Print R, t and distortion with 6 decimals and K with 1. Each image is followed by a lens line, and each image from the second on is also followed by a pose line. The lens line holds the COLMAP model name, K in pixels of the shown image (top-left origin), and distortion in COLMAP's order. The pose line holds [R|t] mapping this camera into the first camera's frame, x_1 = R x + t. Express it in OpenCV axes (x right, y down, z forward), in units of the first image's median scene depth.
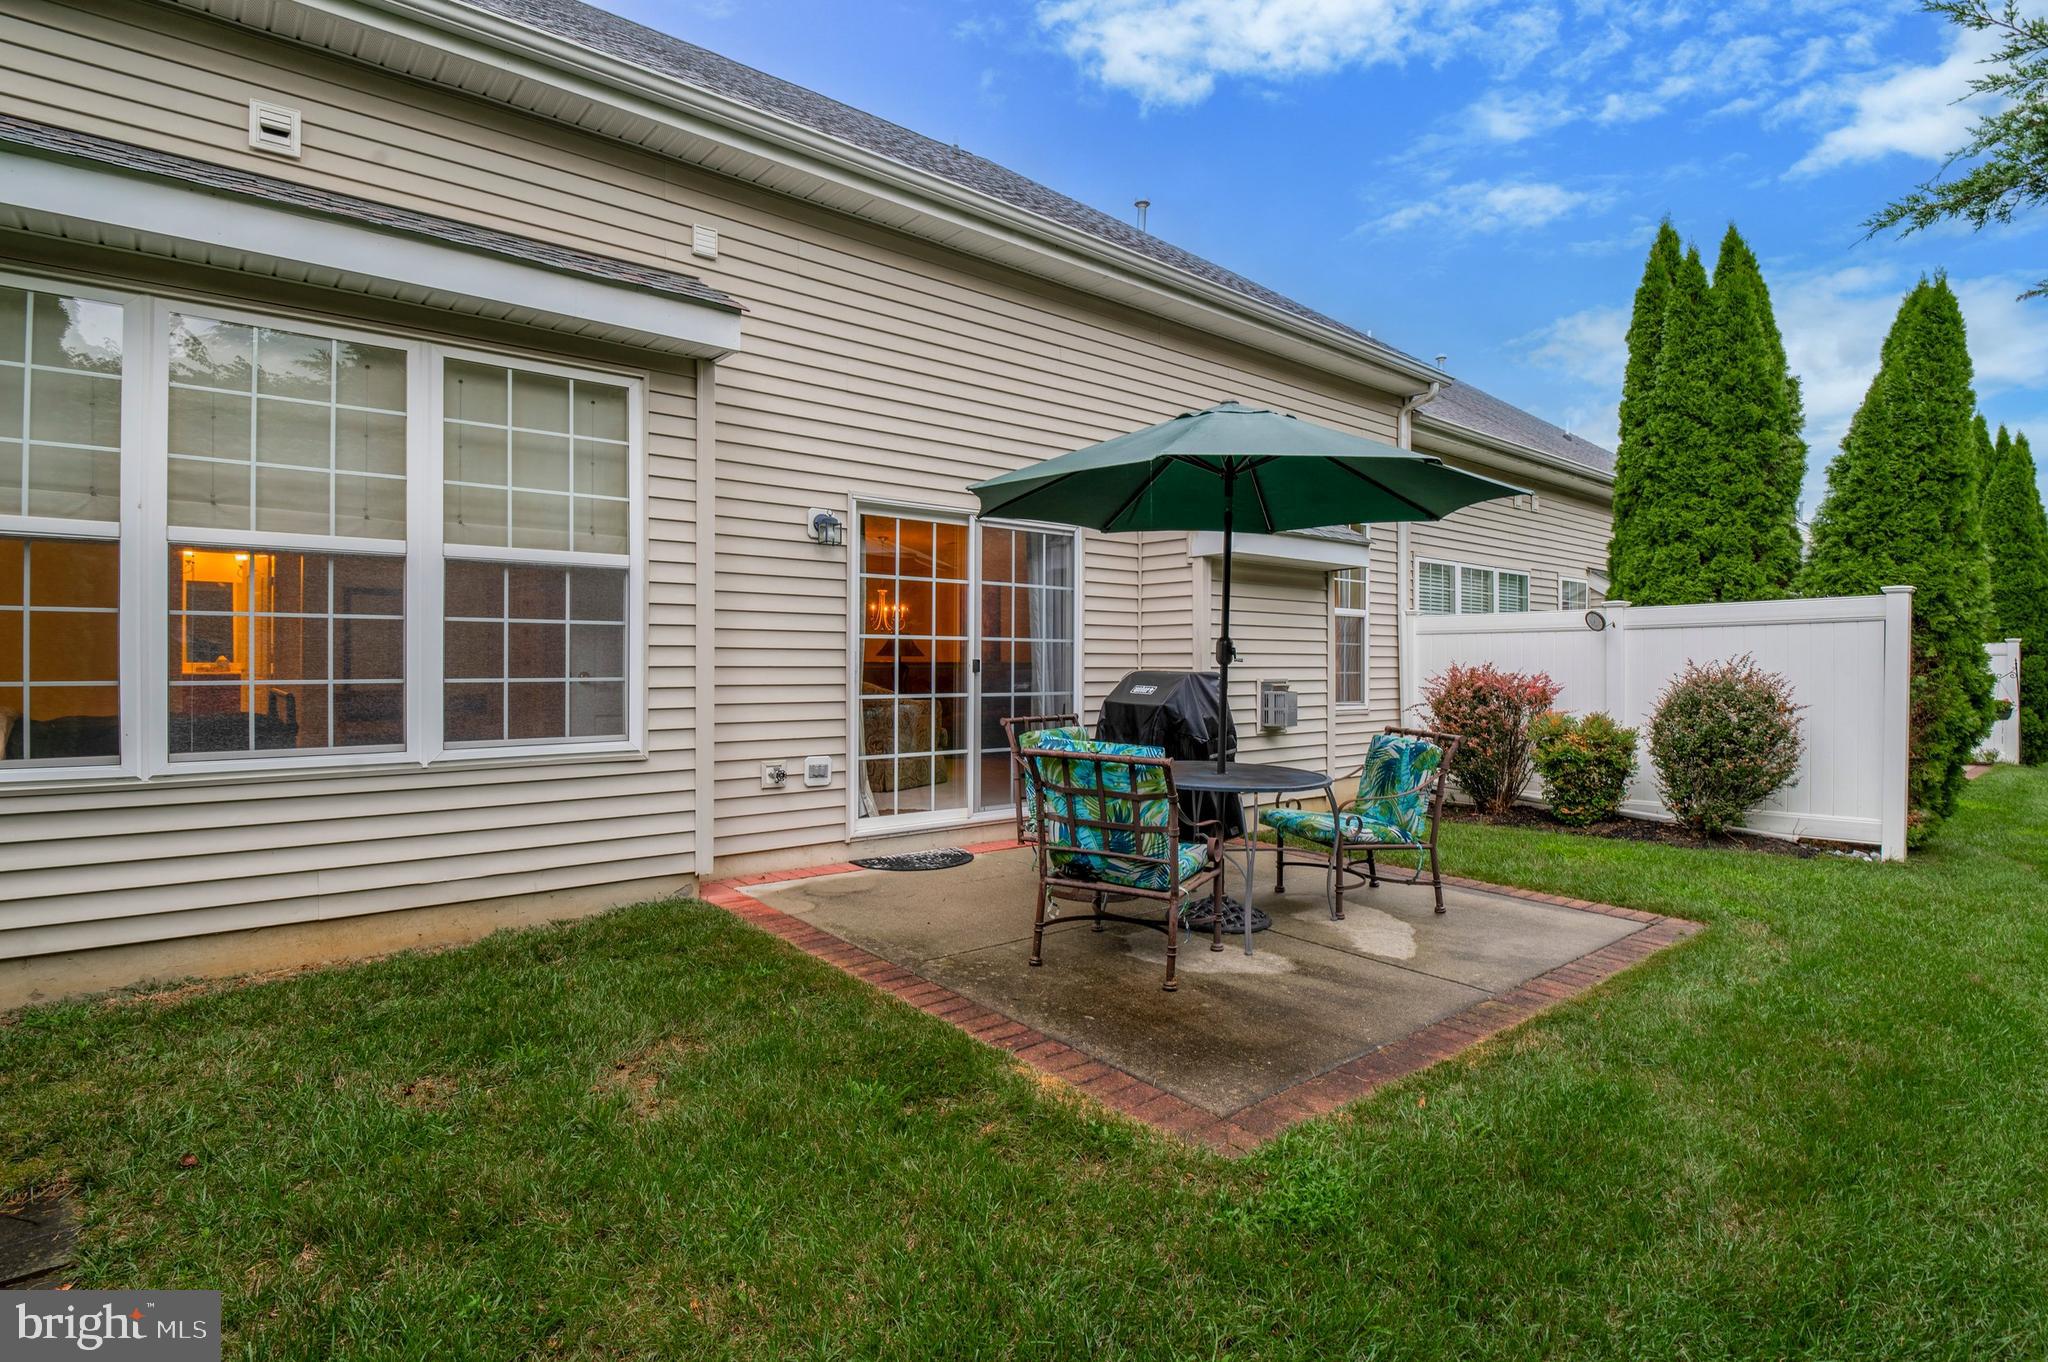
lens RADIAL K [[1006.4, 0, 1024.0], [0, 1006.4, 681.0], [0, 0, 1]] dist [-0.013759, -0.000354]
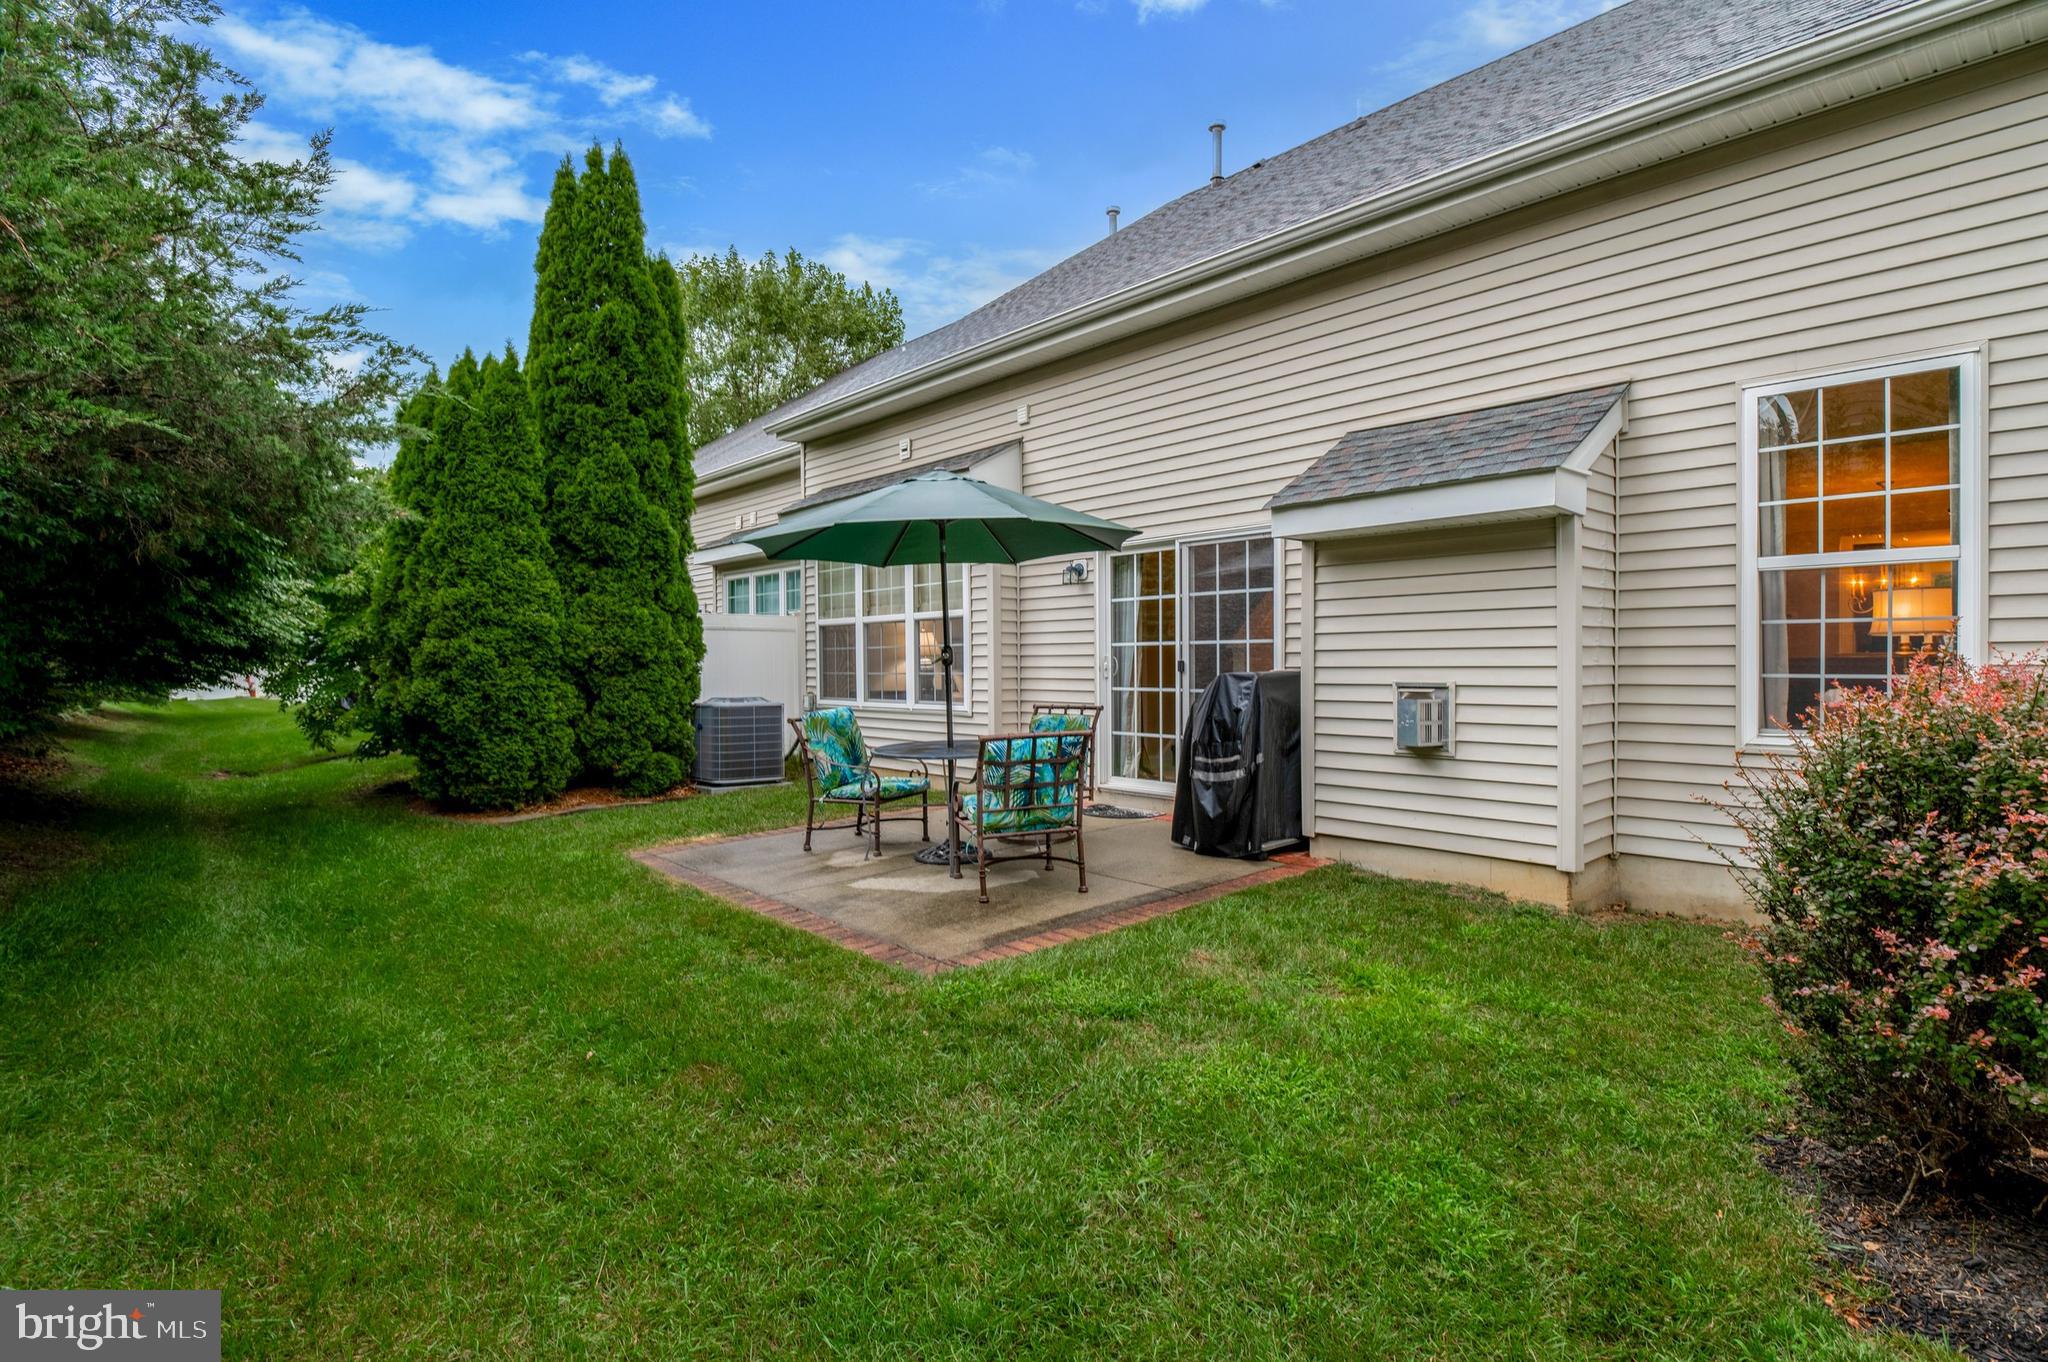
lens RADIAL K [[1006.4, 0, 1024.0], [0, 1006.4, 681.0], [0, 0, 1]] dist [-0.013759, -0.000354]
pose [[0.039876, 0.007194, -0.999179, 1.419960], [-0.018387, 0.999810, 0.006465, -0.002662], [0.999035, 0.018114, 0.040000, 0.978694]]
